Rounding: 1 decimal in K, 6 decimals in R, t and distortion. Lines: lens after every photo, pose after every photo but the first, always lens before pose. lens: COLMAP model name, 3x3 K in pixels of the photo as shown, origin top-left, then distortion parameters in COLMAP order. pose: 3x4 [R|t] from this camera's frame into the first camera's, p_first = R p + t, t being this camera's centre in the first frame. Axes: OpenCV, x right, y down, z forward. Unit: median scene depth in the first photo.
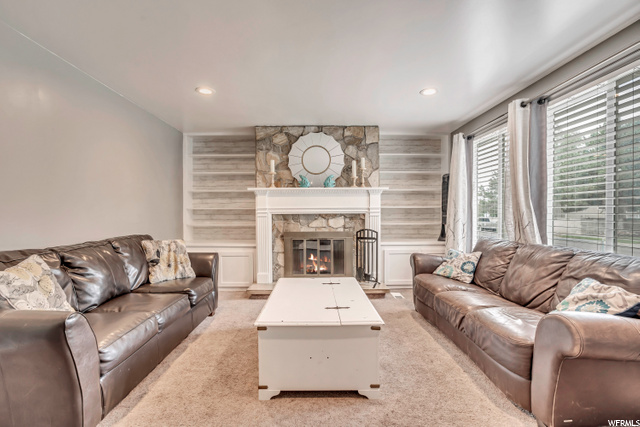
lens RADIAL K [[306.6, 0, 318.2], [0, 306.6, 217.0], [0, 0, 1]] dist [-0.039209, 0.000293]
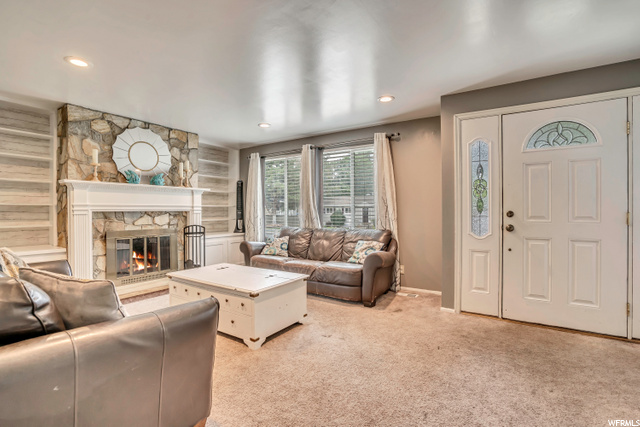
lens RADIAL K [[299.2, 0, 319.0], [0, 299.2, 211.1], [0, 0, 1]] dist [-0.022905, 0.000517]
pose [[0.556039, 0.001312, 0.831155, -0.481931], [0.009039, 0.999930, -0.007625, 0.001236], [-0.831107, 0.011753, 0.555988, 0.010077]]
